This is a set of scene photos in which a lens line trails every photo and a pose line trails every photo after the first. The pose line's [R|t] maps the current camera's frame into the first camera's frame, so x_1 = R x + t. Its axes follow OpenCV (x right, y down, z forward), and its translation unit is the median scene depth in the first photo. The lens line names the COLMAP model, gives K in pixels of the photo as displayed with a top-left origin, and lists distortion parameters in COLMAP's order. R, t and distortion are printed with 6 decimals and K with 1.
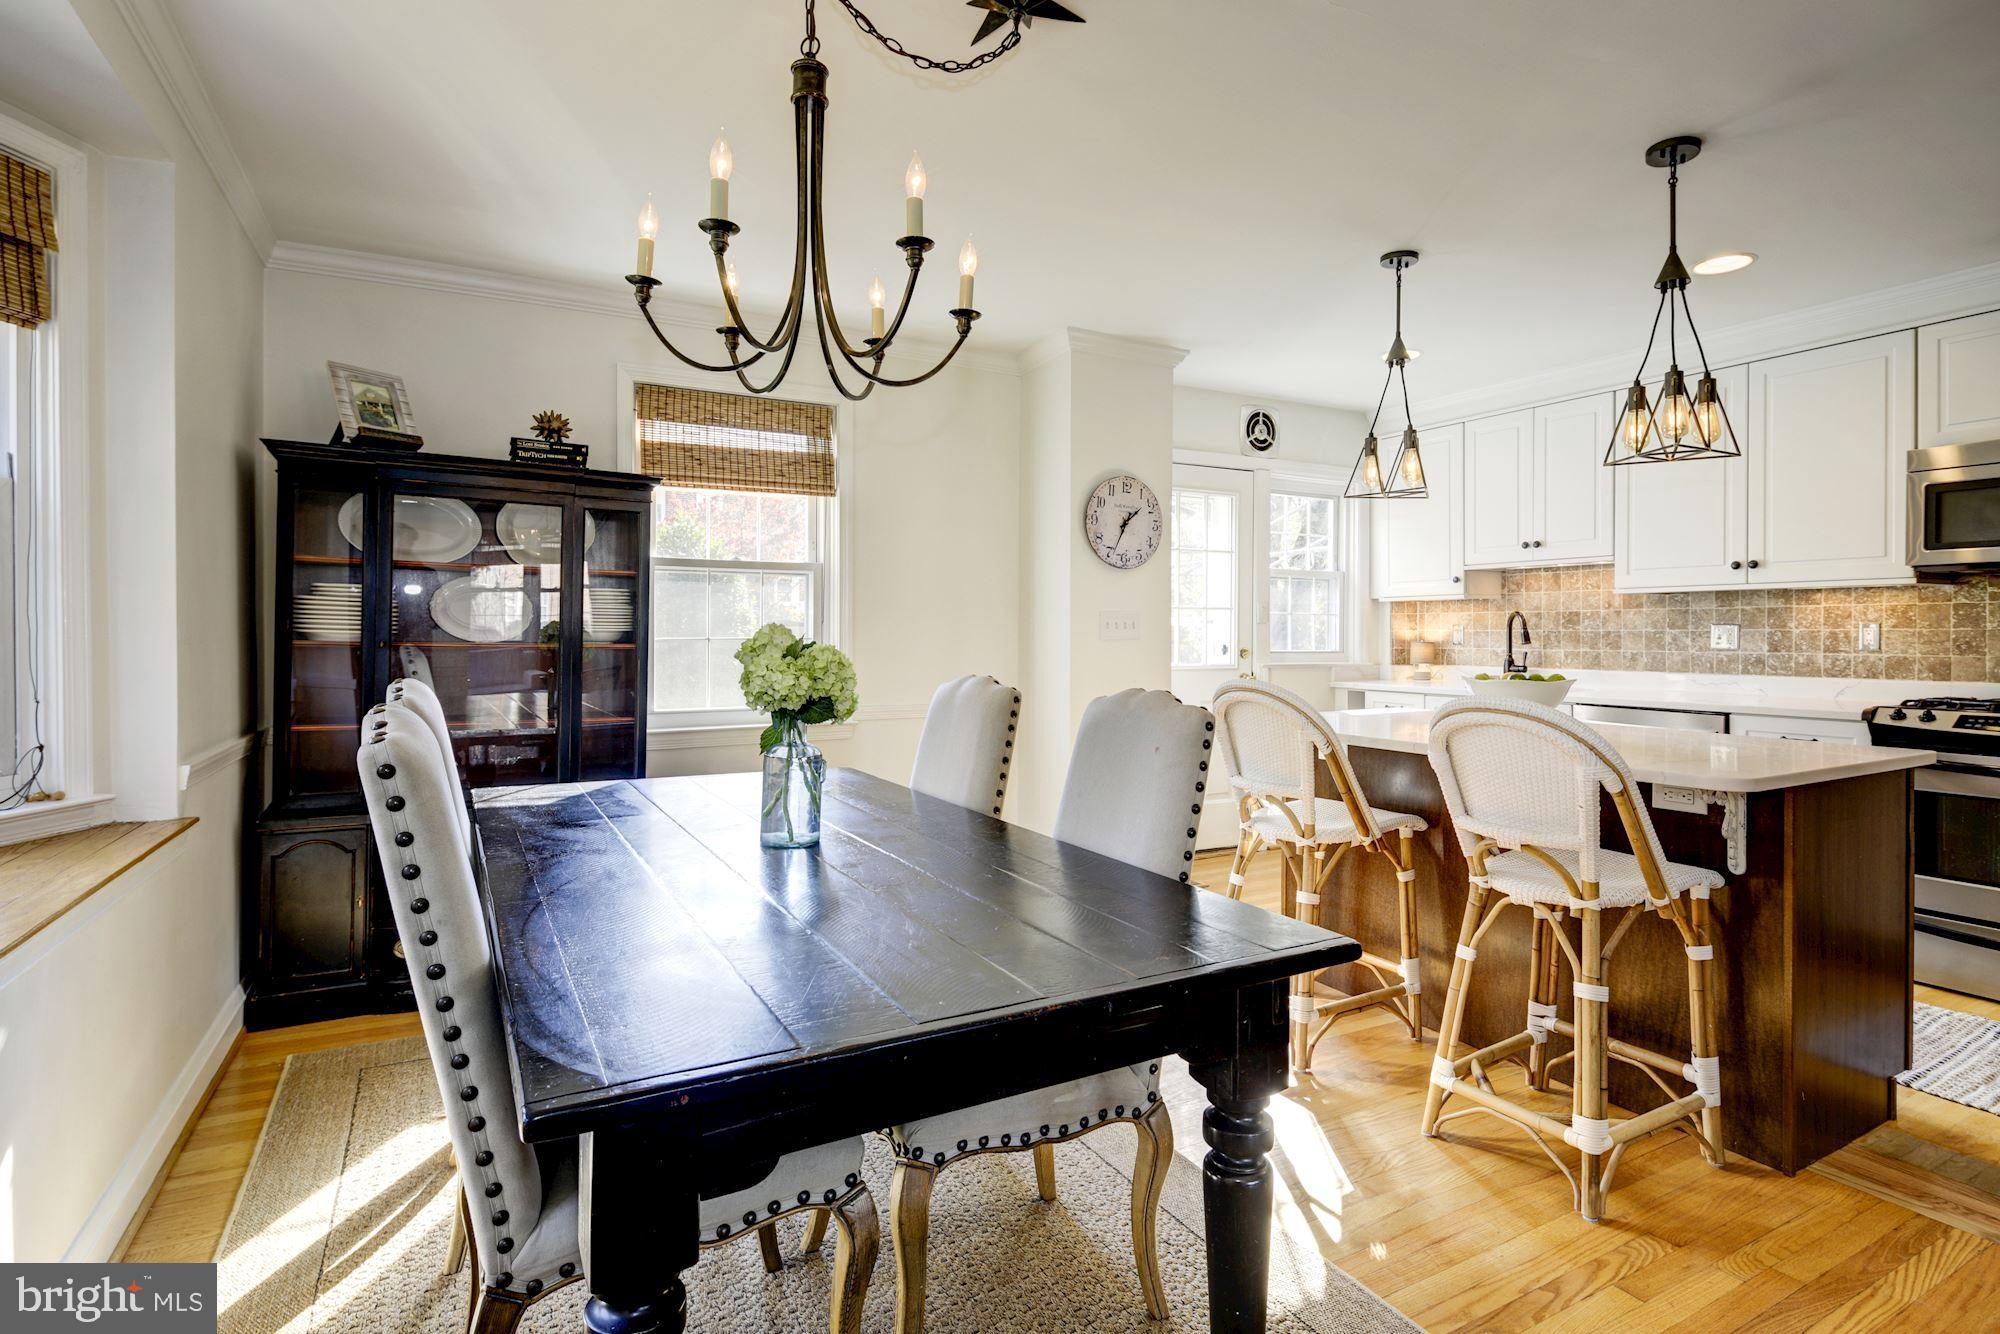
lens RADIAL K [[955.3, 0, 993.3], [0, 955.3, 639.6], [0, 0, 1]] dist [0.001626, -0.002649]
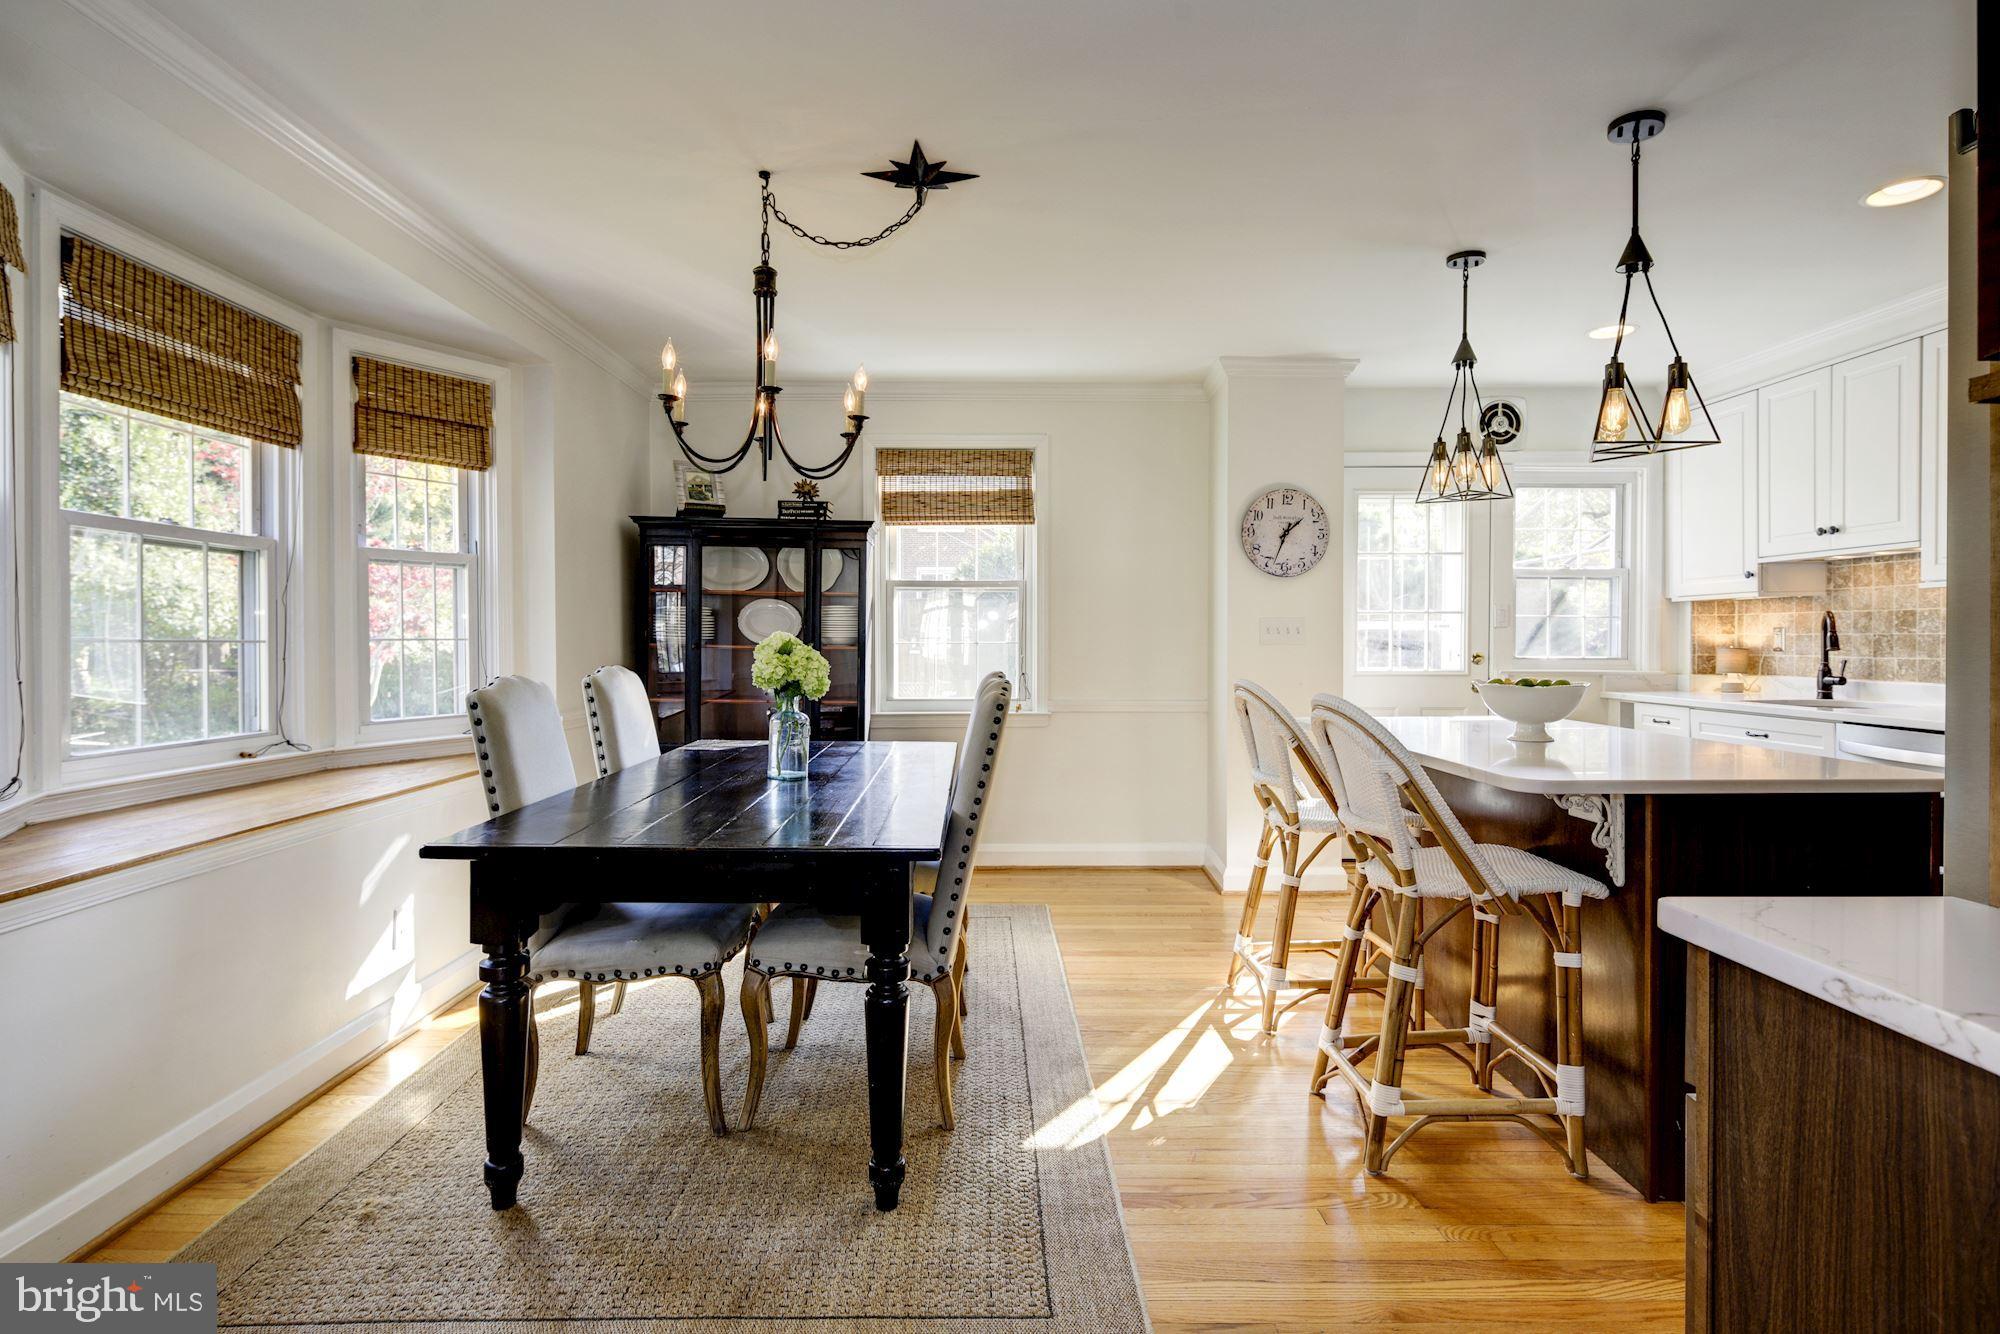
lens RADIAL K [[945.0, 0, 996.9], [0, 945.0, 651.2], [0, 0, 1]] dist [0.001551, -0.001185]
pose [[0.885725, 0.004706, -0.464186, 0.354426], [-0.001856, 0.999977, 0.006596, 0.001535], [0.464206, -0.004981, 0.885713, -0.074277]]
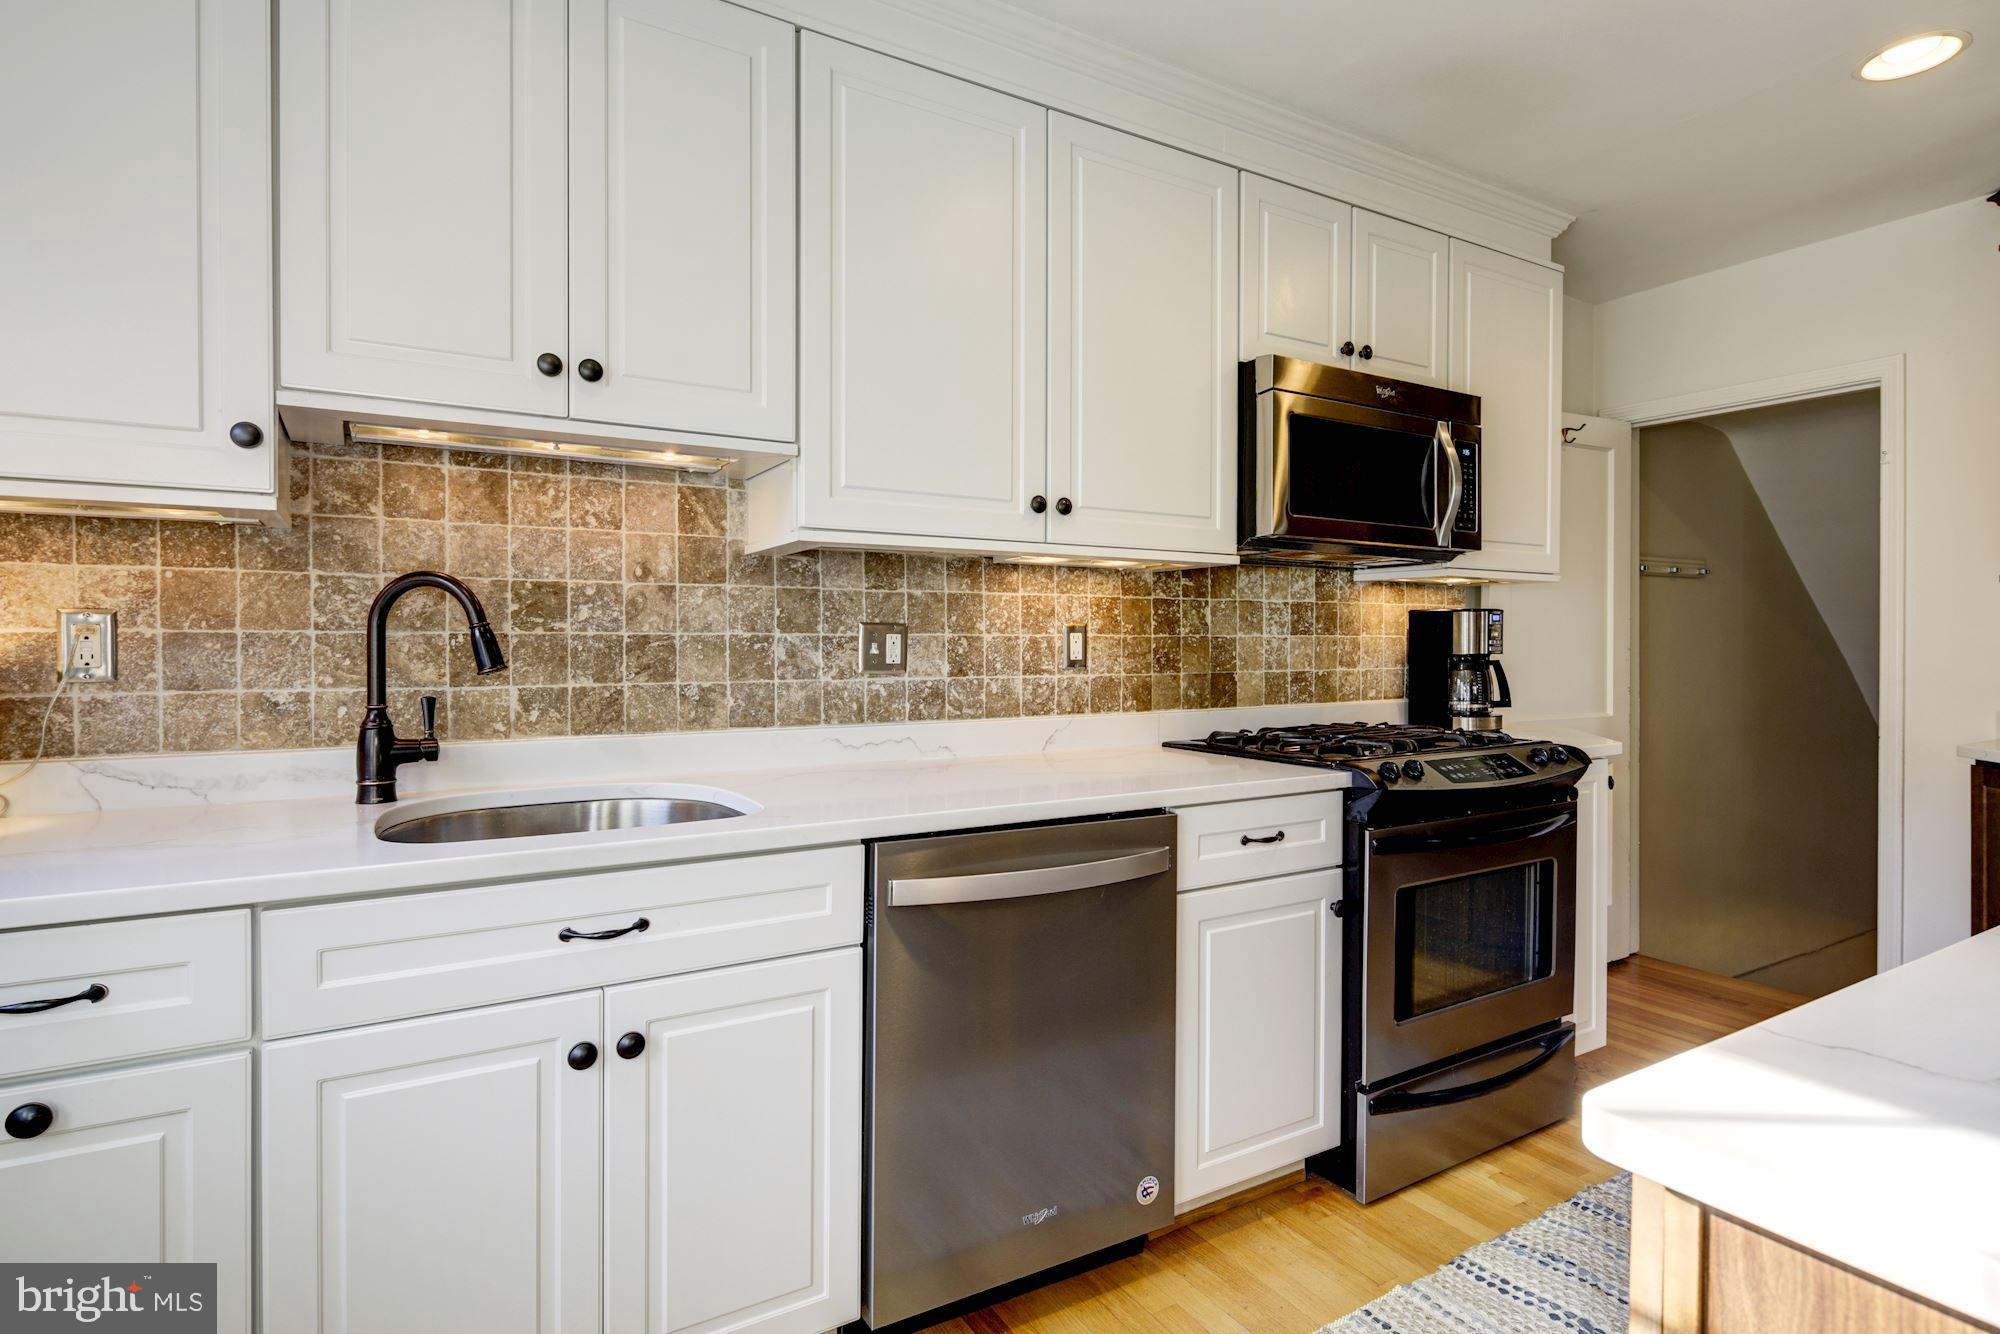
lens RADIAL K [[1000.9, 0, 950.1], [0, 1000.9, 655.1], [0, 0, 1]] dist [-0.000085, -0.007806]
pose [[-0.057621, -0.009981, 0.998289, 0.249637], [0.007367, 0.999919, 0.010423, -0.004751], [-0.998311, 0.007955, -0.057542, 1.033932]]
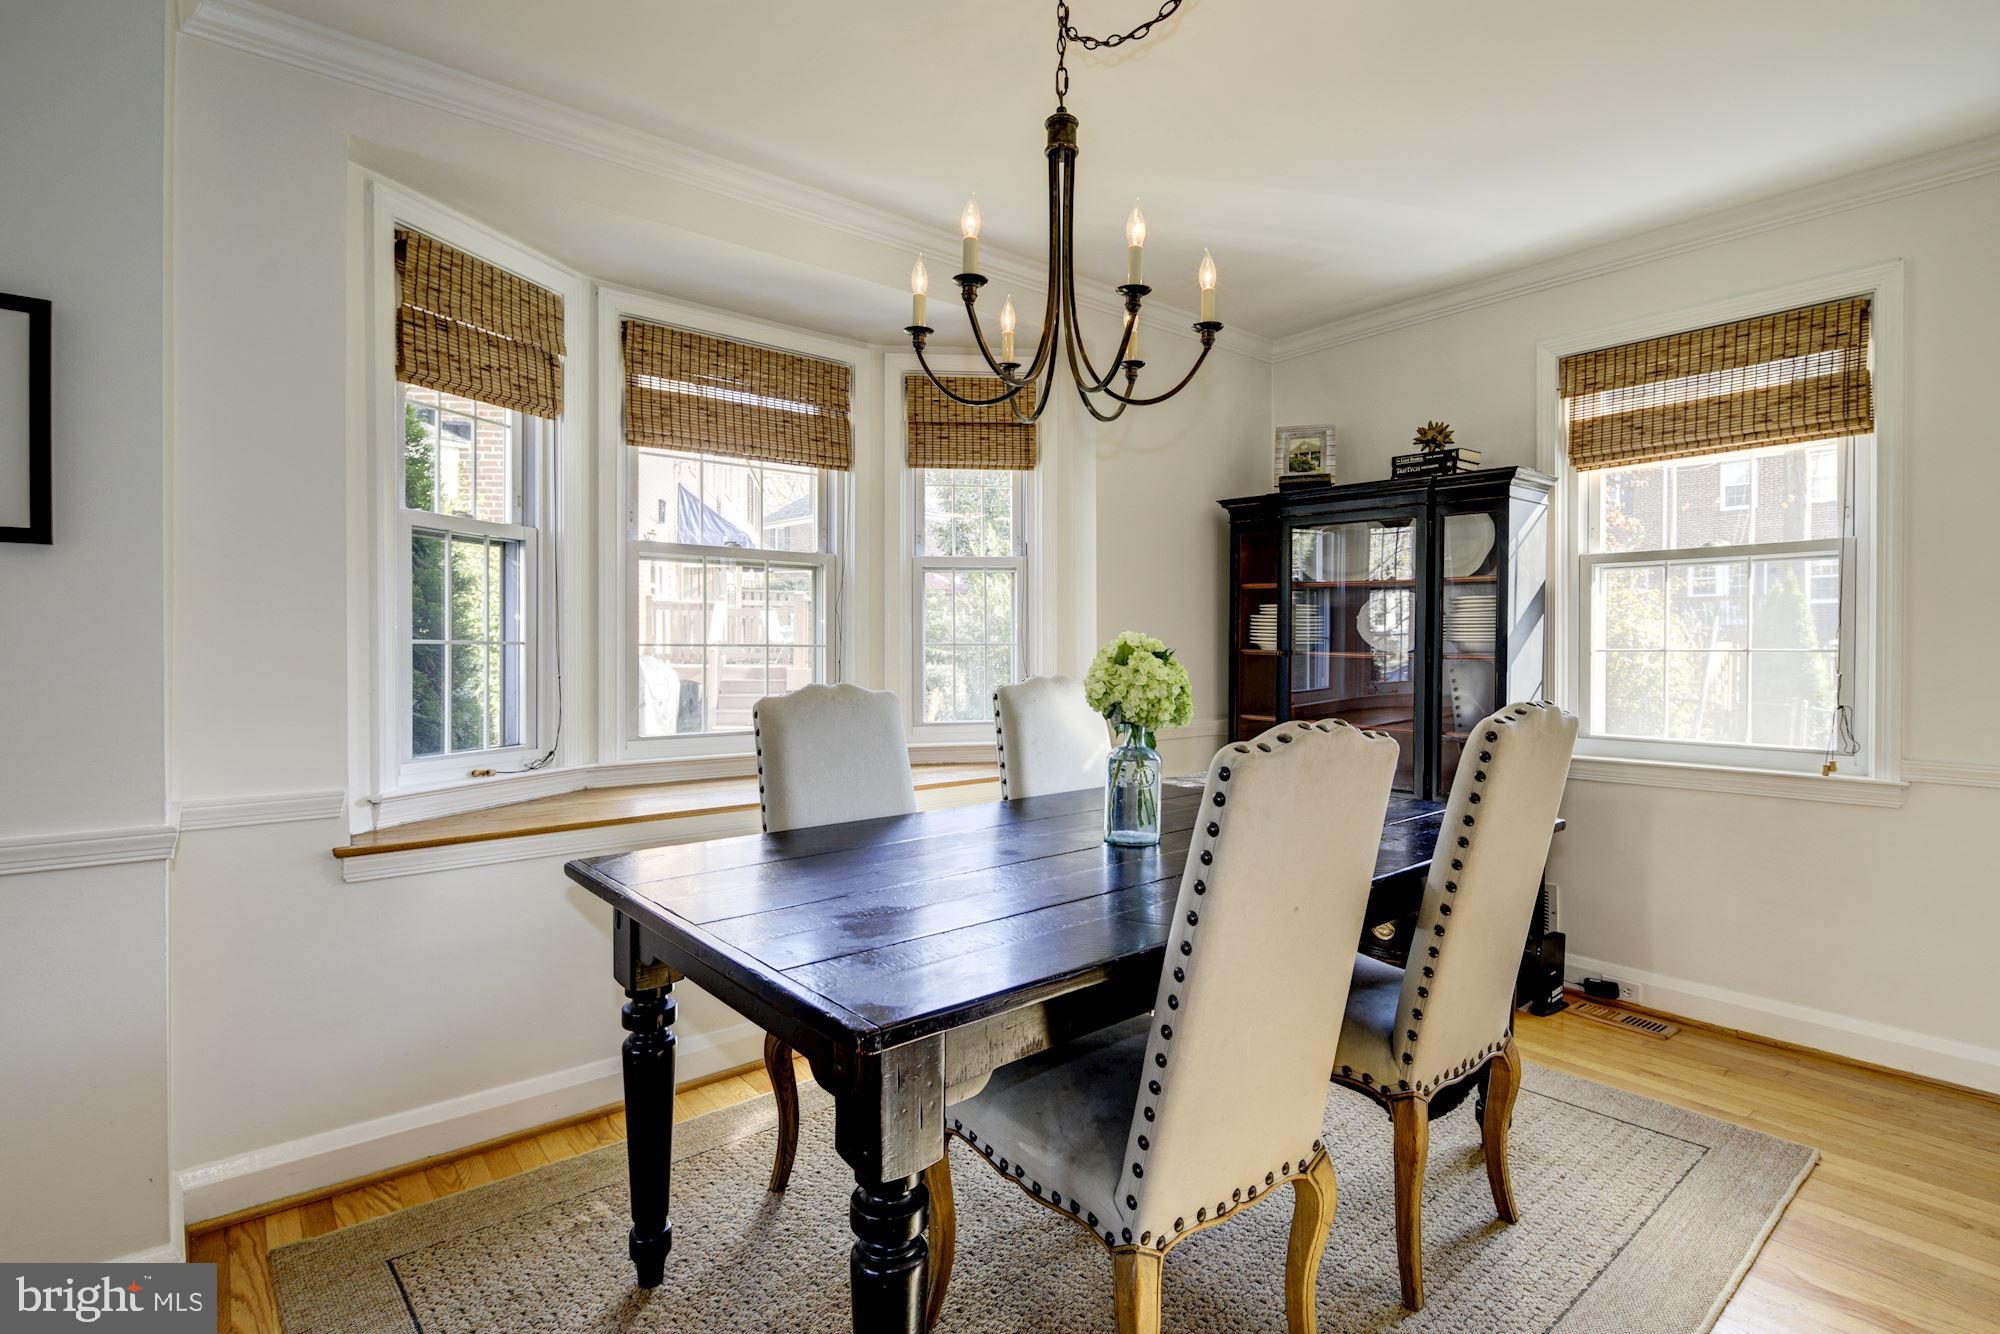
lens RADIAL K [[968.4, 0, 1009.2], [0, 968.4, 655.0], [0, 0, 1]] dist [0.011596, -0.009436]
pose [[0.210149, 0.008103, -0.977636, 0.368823], [-0.006435, 0.999955, 0.006904, 0.000864], [0.977648, 0.004840, 0.210192, 0.297893]]
